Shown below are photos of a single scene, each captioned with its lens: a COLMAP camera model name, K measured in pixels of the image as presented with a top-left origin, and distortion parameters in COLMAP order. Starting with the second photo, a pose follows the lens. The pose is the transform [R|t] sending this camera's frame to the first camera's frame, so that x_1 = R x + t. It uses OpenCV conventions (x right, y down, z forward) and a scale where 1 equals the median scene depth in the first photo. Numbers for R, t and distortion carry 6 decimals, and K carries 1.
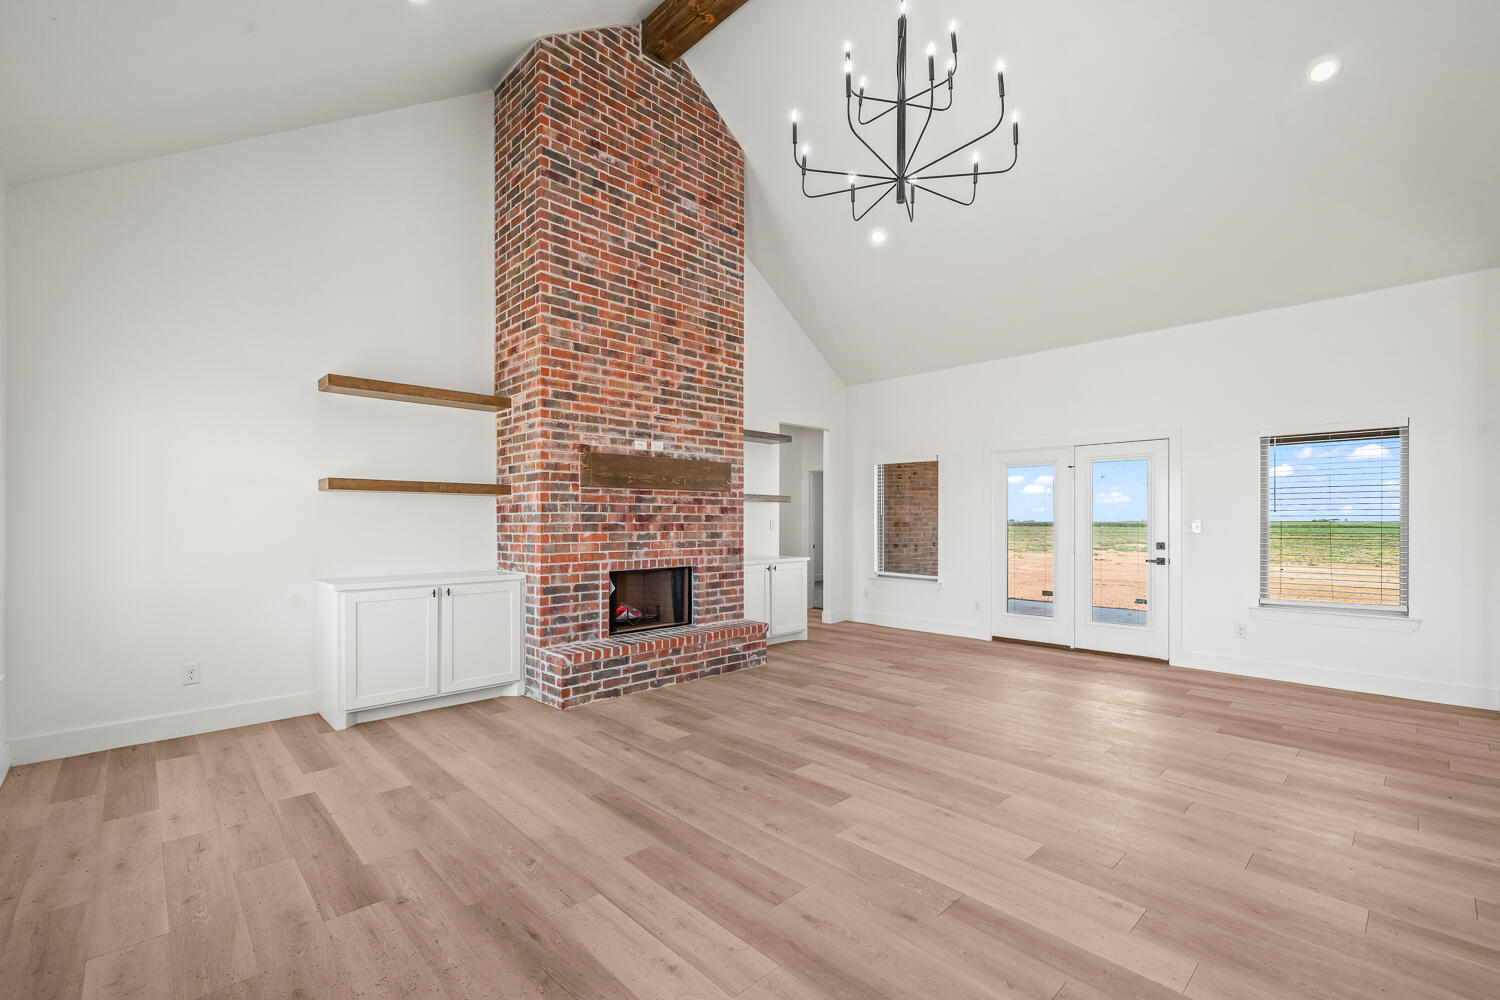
lens RADIAL K [[642.3, 0, 748.3], [0, 642.3, 522.8], [0, 0, 1]] dist [-0.002741, -0.001350]
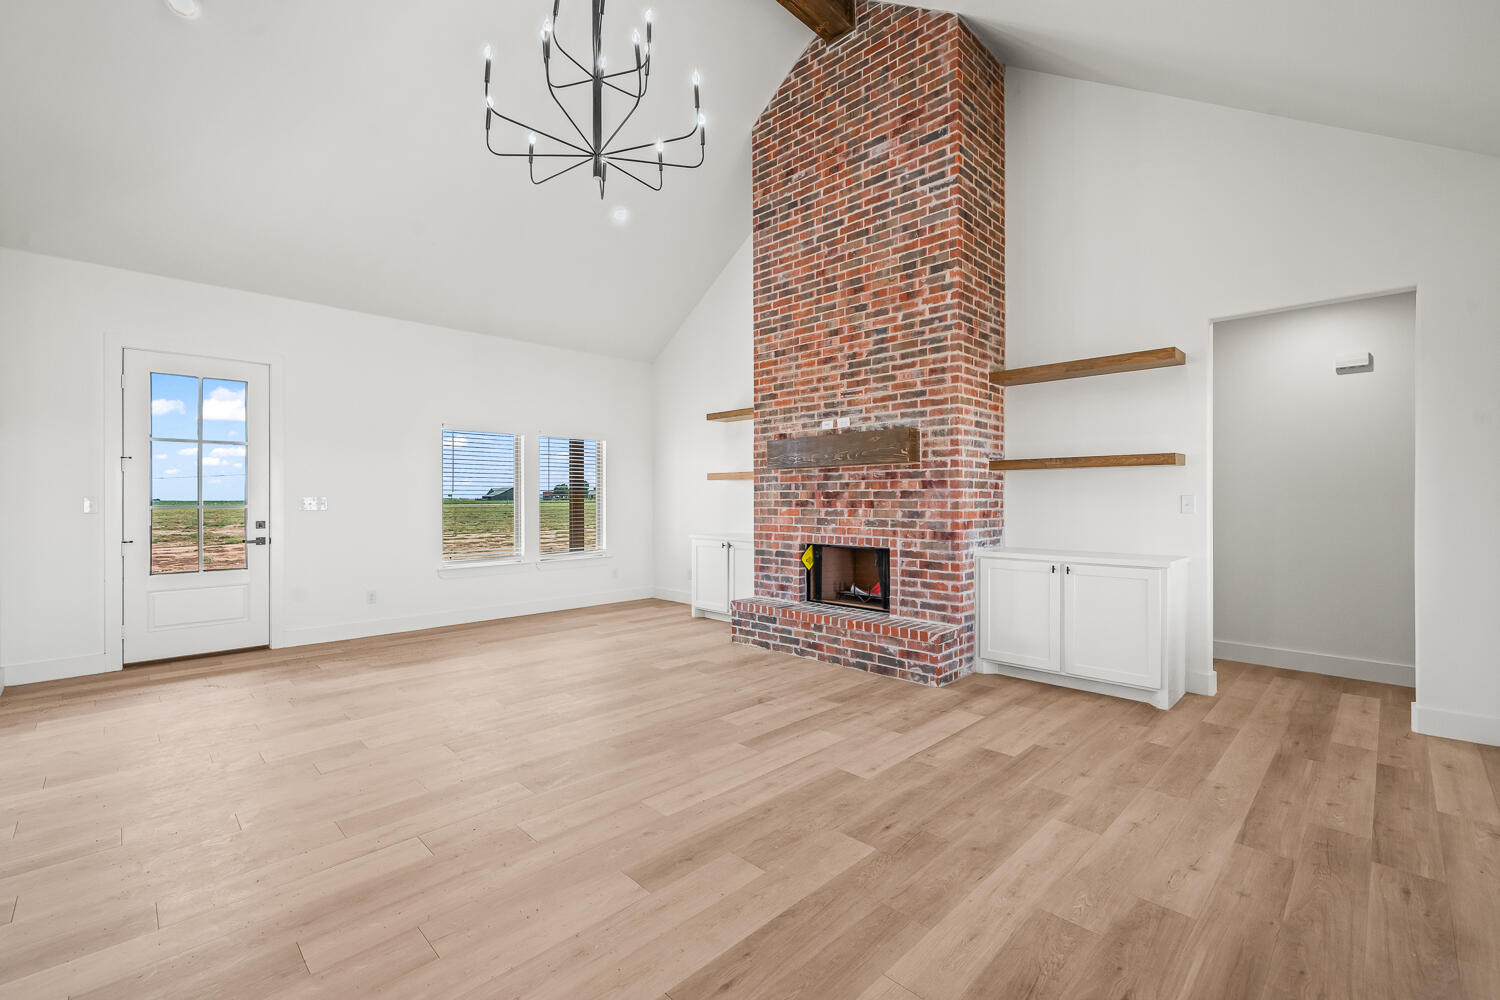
lens RADIAL K [[642.3, 0, 751.3], [0, 642.3, 500.0], [0, 0, 1]] dist [-0.002741, -0.001350]
pose [[0.027935, 0.000035, -0.999610, 0.908130], [-0.002010, 0.999998, -0.000021, 0.000778], [0.999608, 0.002010, 0.027935, 0.889063]]
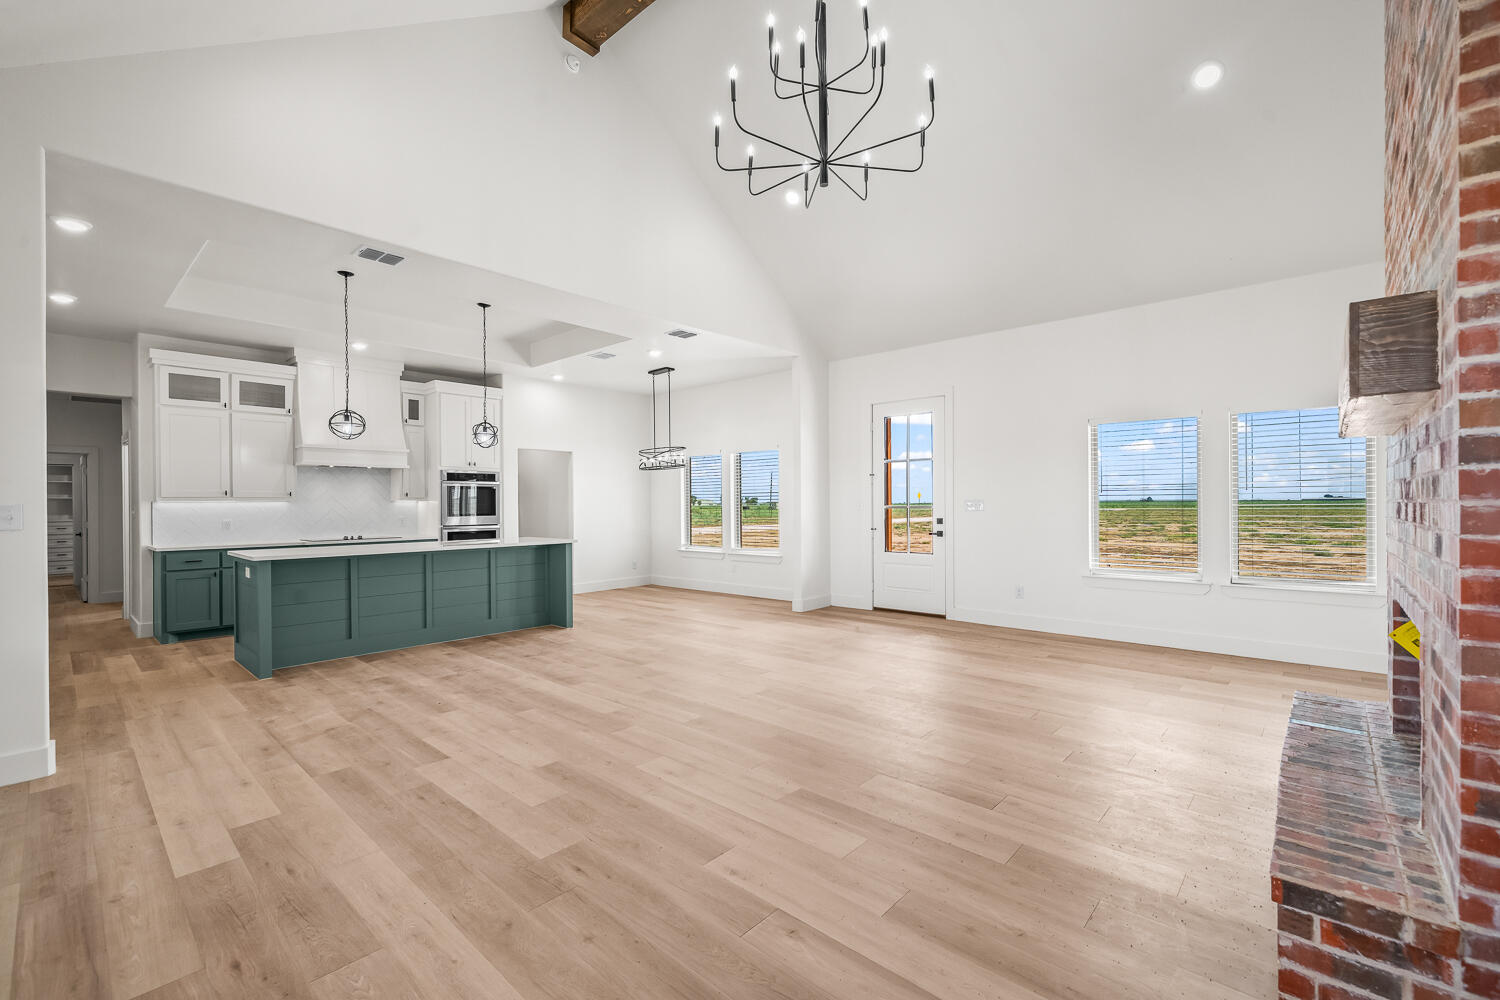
lens RADIAL K [[642.3, 0, 743.8], [0, 642.3, 500.7], [0, 0, 1]] dist [-0.002741, -0.001350]
pose [[-0.997653, 0.003966, -0.068356, 0.320012], [0.003948, 0.999992, 0.000389, -0.003078], [0.068357, 0.000118, -0.997661, 1.472428]]
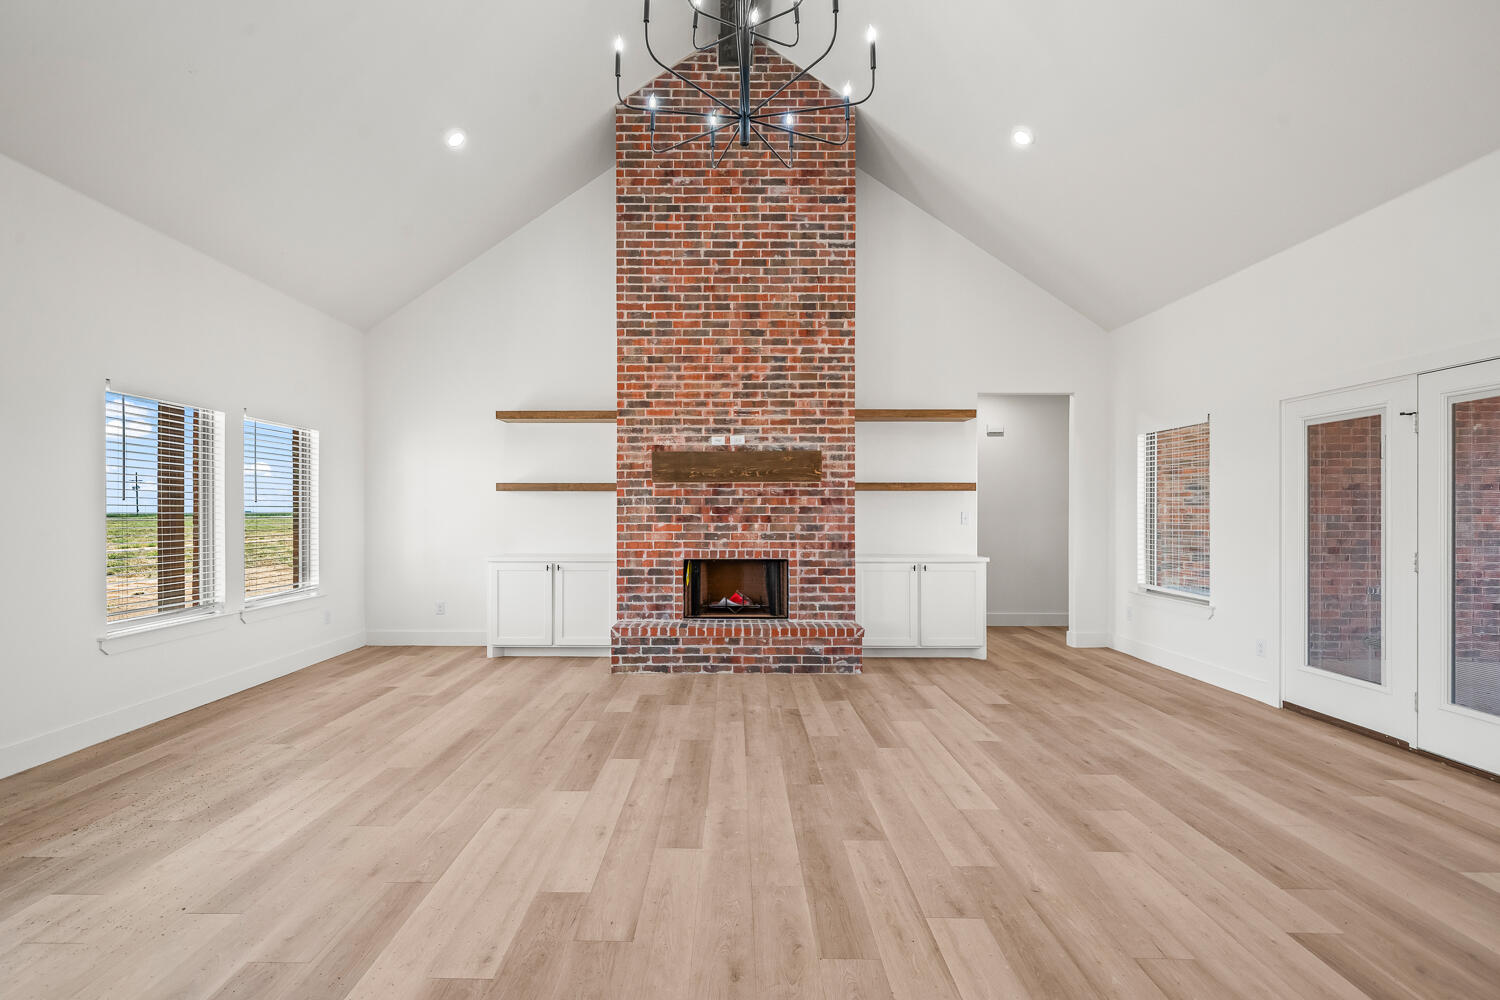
lens RADIAL K [[642.3, 0, 727.6], [0, 642.3, 519.0], [0, 0, 1]] dist [-0.002741, -0.001350]
pose [[0.714813, 0.002696, -0.699310, 0.605038], [-0.002277, 0.999996, 0.001528, 0.005637], [0.699312, 0.000500, 0.714817, 0.273926]]
